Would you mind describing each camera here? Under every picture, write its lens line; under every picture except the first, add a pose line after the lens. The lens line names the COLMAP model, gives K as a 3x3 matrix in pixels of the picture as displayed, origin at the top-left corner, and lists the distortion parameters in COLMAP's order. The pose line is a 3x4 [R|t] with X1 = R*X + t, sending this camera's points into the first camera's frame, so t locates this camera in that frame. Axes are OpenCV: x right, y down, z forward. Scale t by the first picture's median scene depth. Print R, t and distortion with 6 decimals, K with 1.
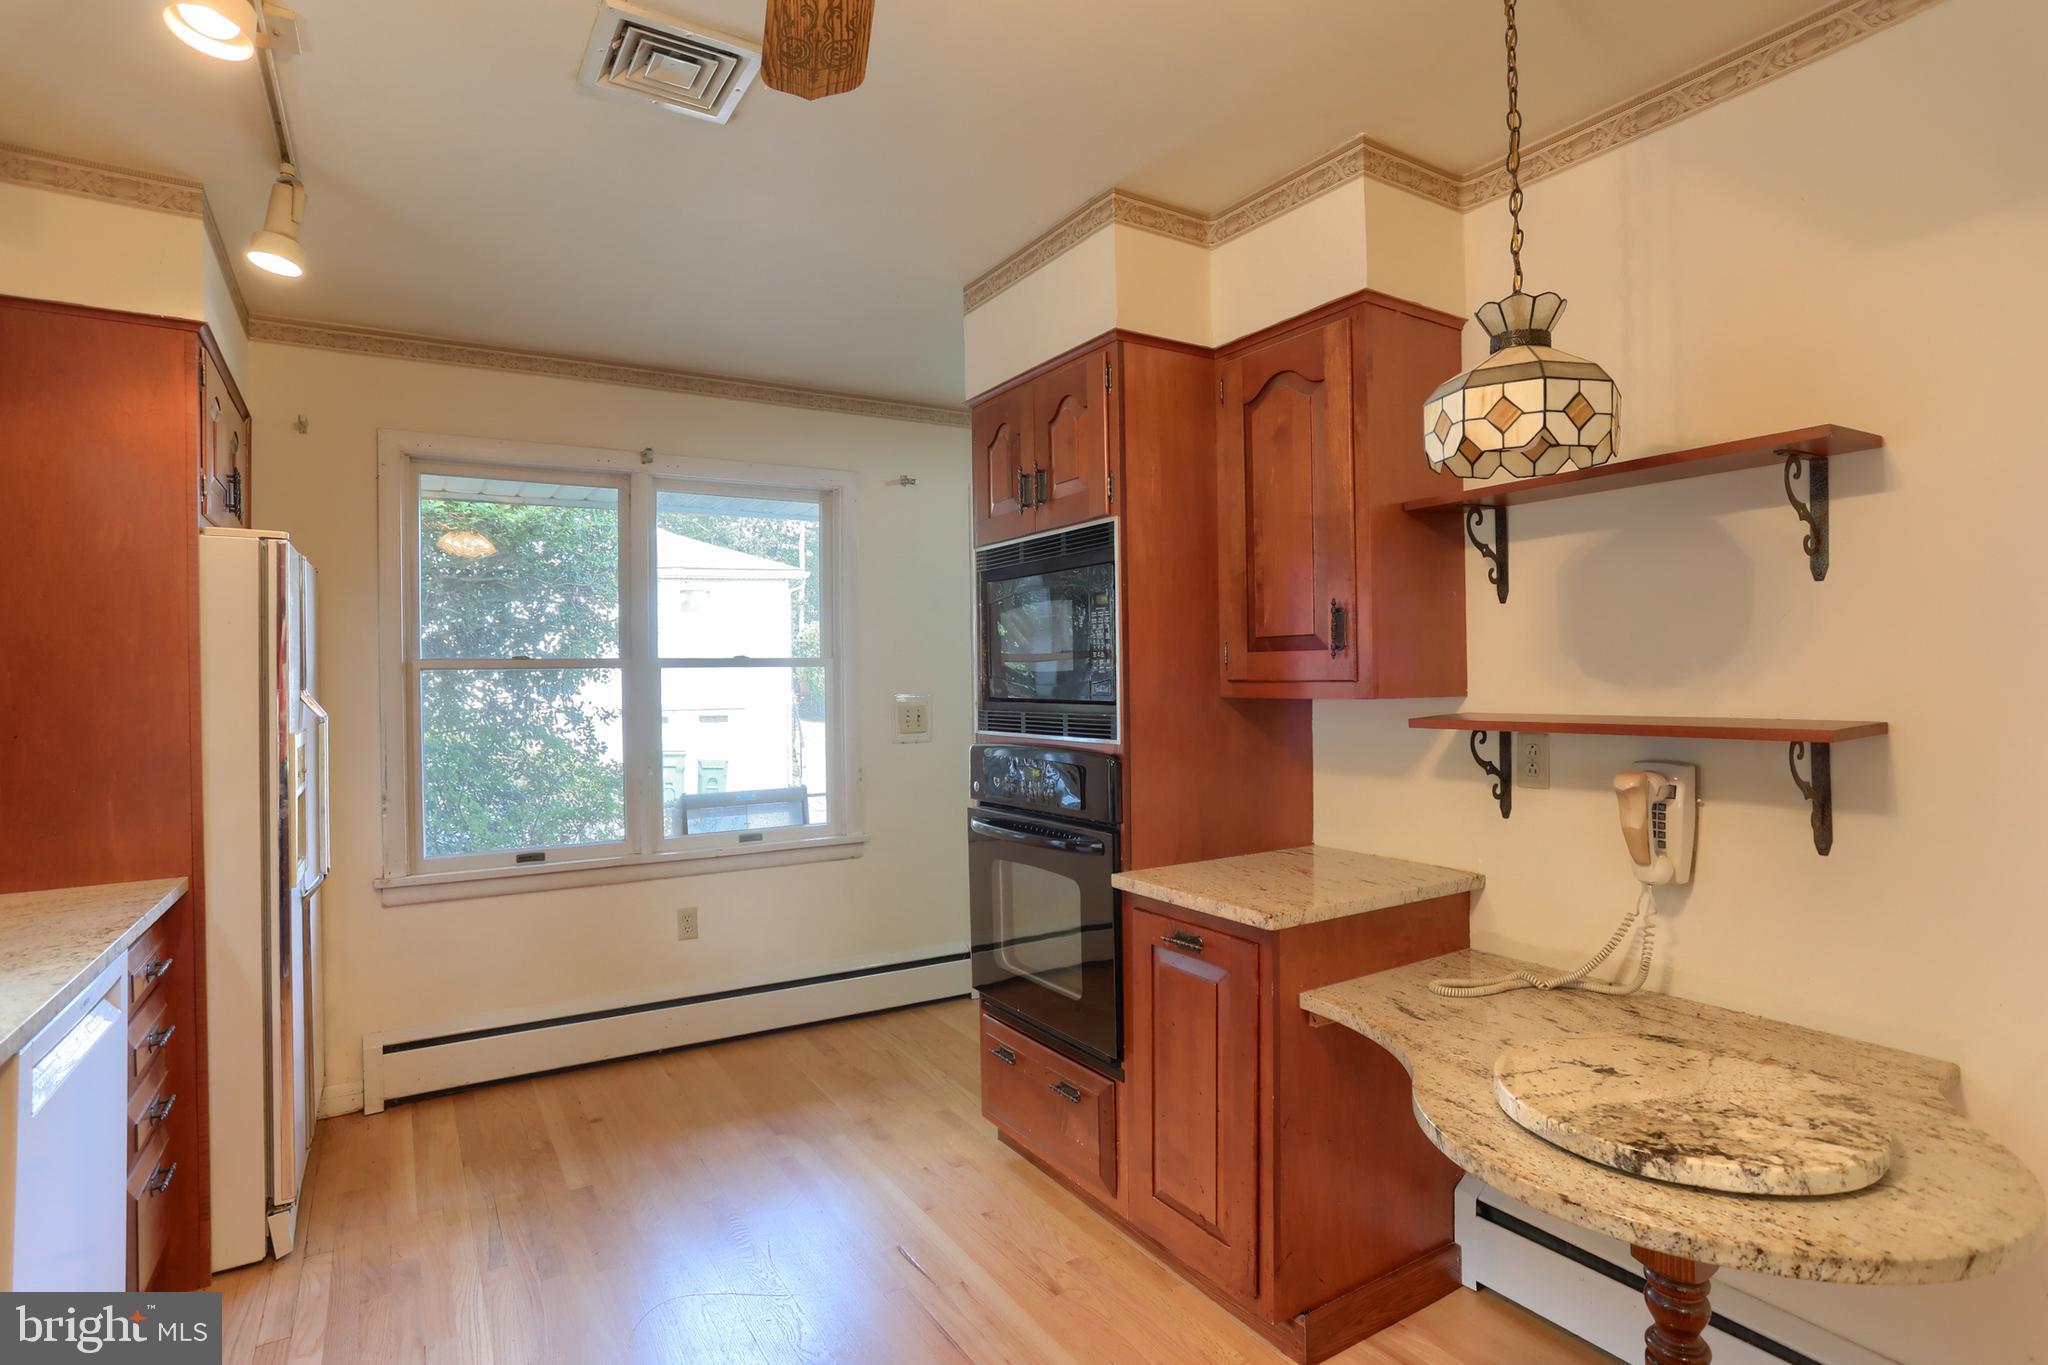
lens RADIAL K [[1031.7, 0, 1031.4], [0, 1031.7, 675.2], [0, 0, 1]] dist [-0.058929, 0.031345]
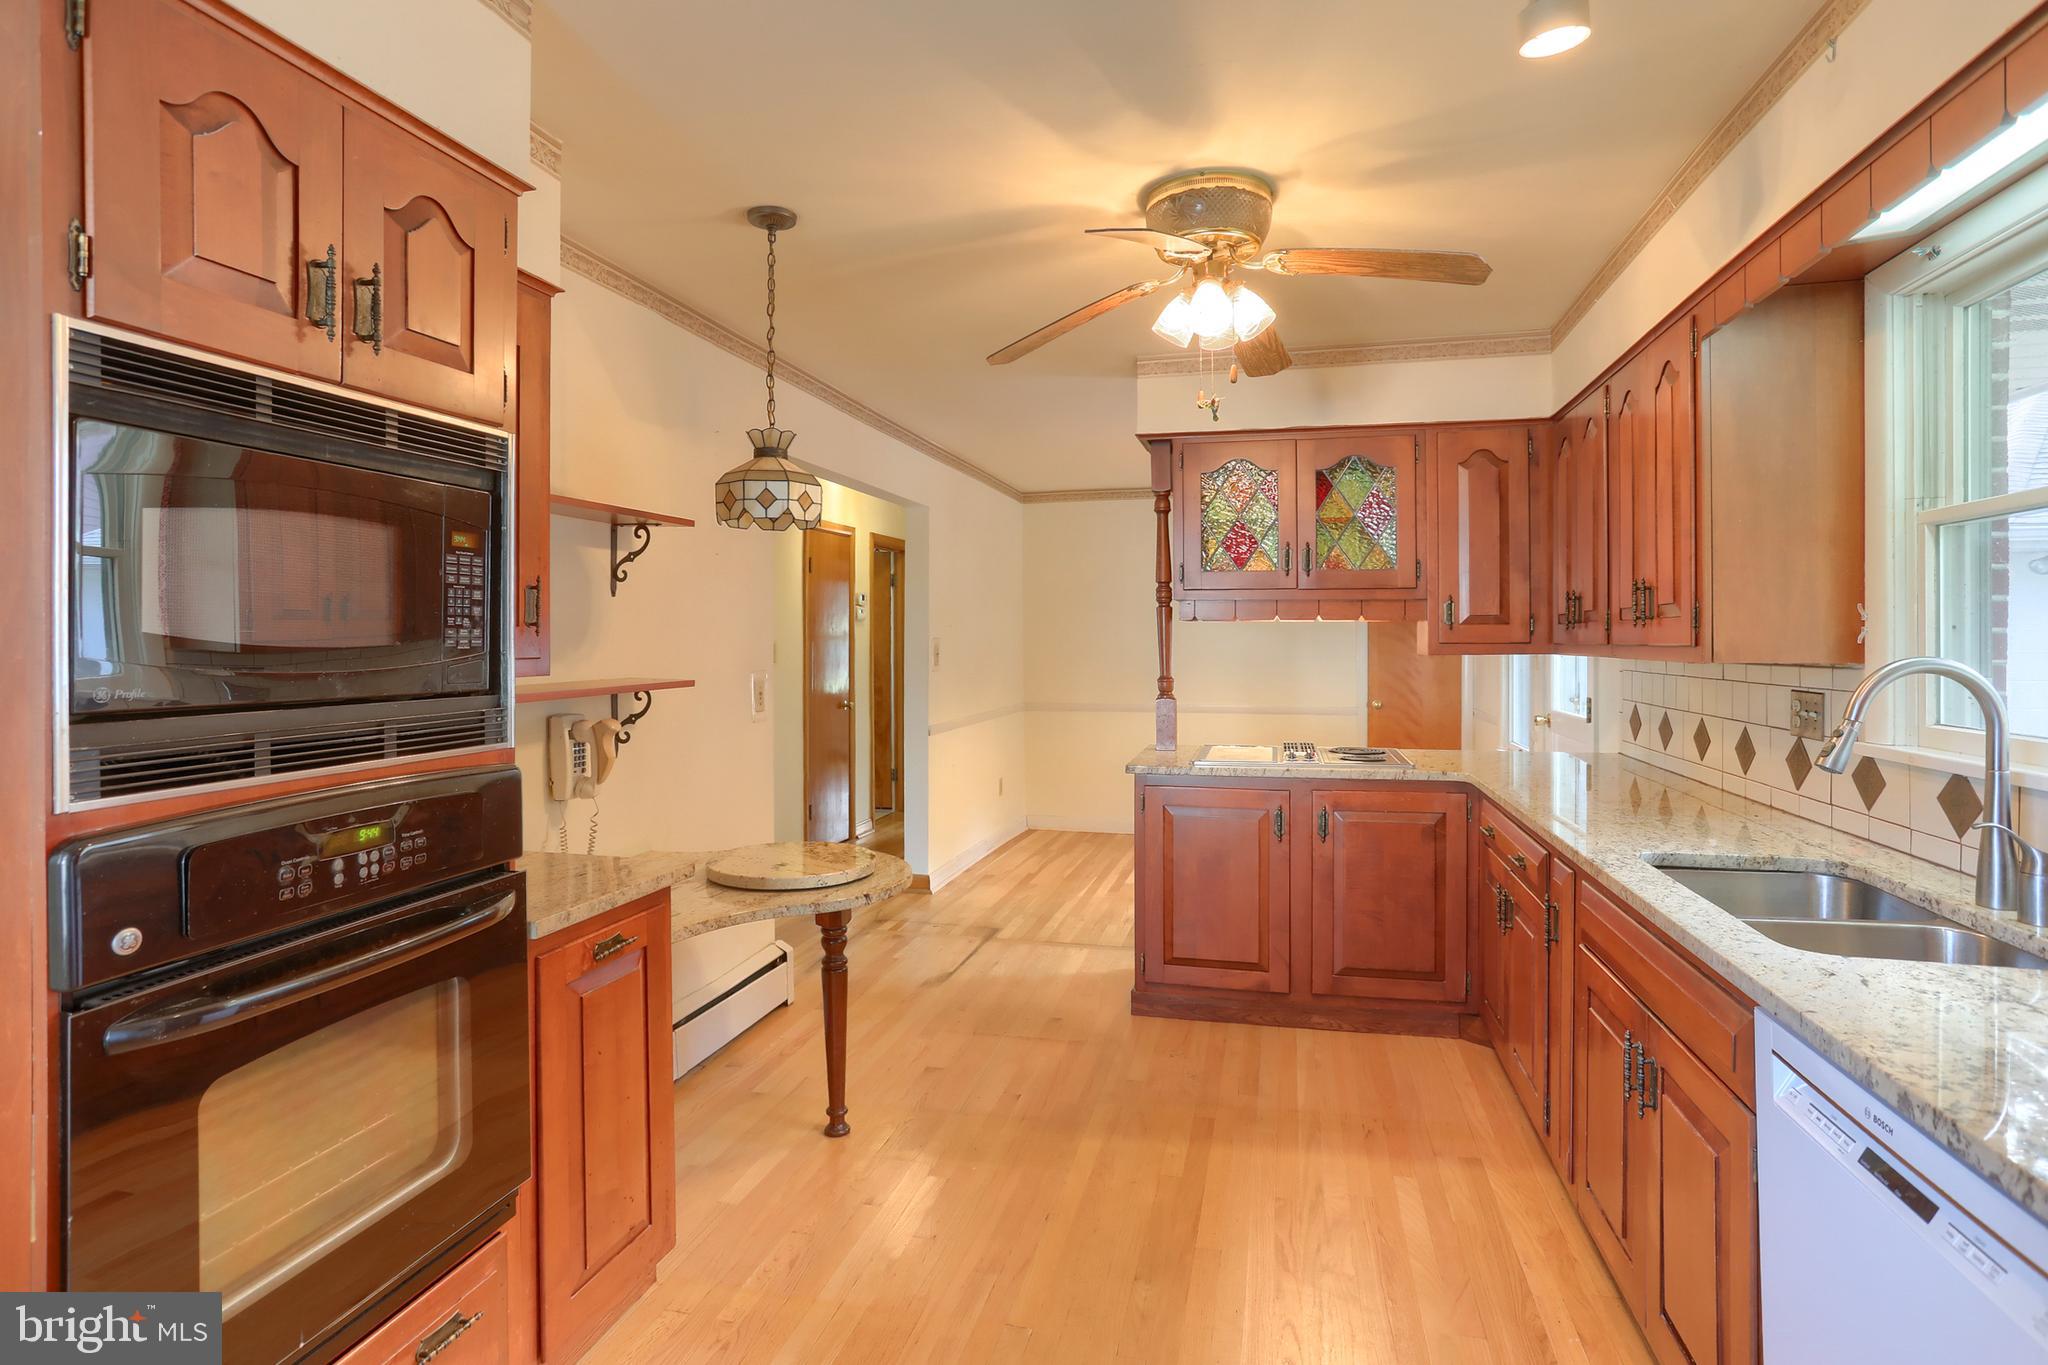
lens RADIAL K [[1022.5, 0, 1034.2], [0, 1022.5, 651.5], [0, 0, 1]] dist [-0.054409, 0.031522]
pose [[-0.713875, 0.006598, 0.700242, -0.671586], [0.011660, 0.999929, 0.002466, 0.002172], [-0.700176, 0.009925, -0.713901, 1.240407]]
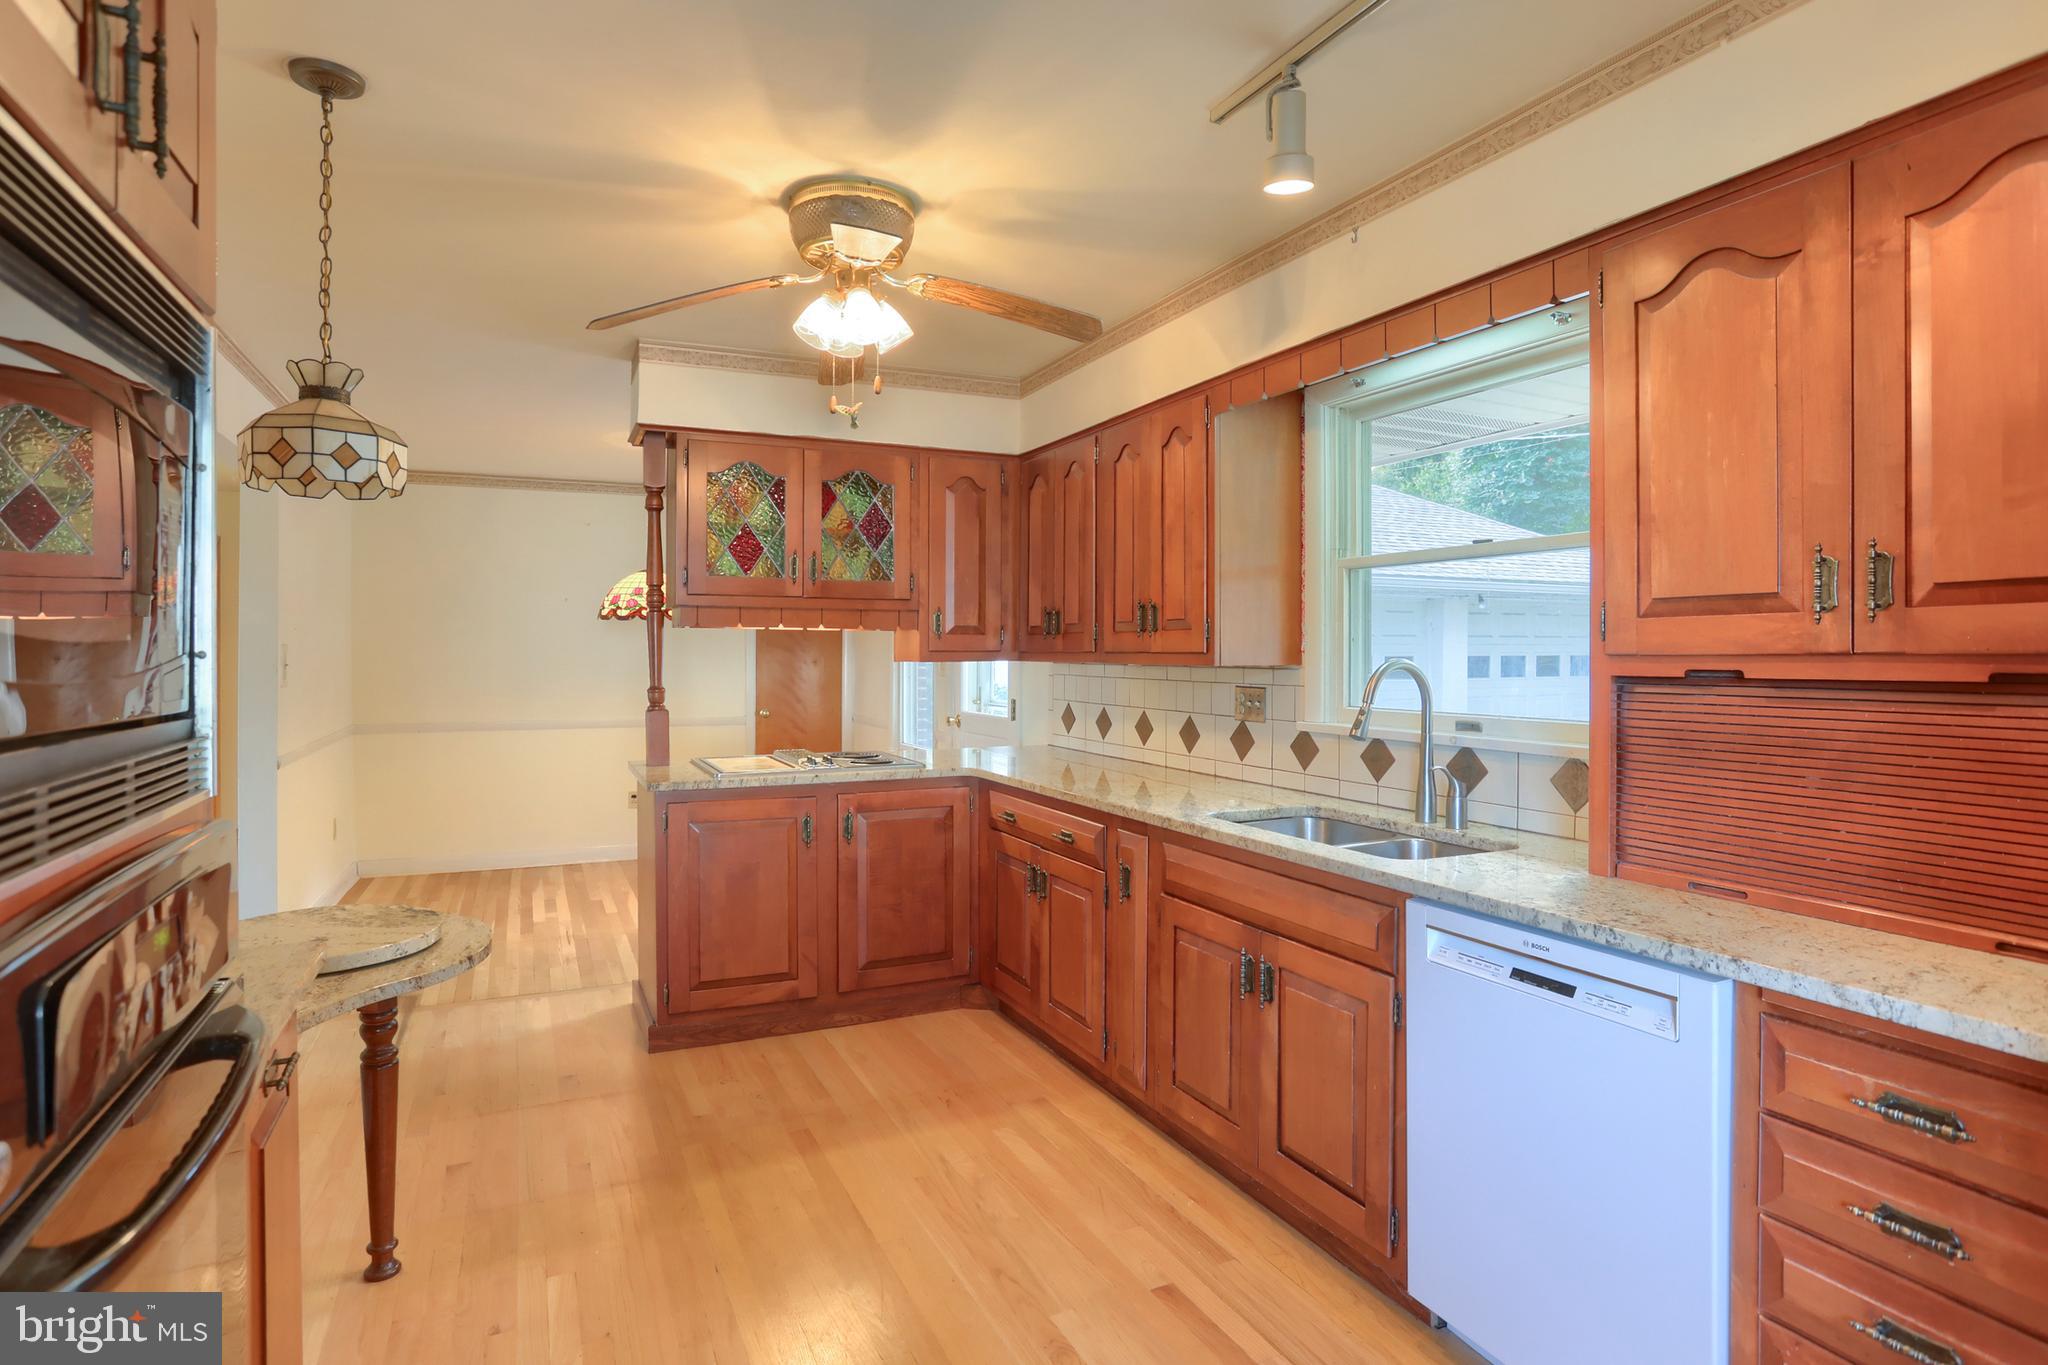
lens RADIAL K [[1055.5, 0, 997.0], [0, 1055.5, 667.4], [0, 0, 1]] dist [-0.054099, 0.030699]
pose [[-0.992955, 0.010054, 0.118065, -0.337321], [0.011808, 0.999830, 0.014165, 0.004245], [-0.117902, 0.015459, -0.992905, 1.434484]]
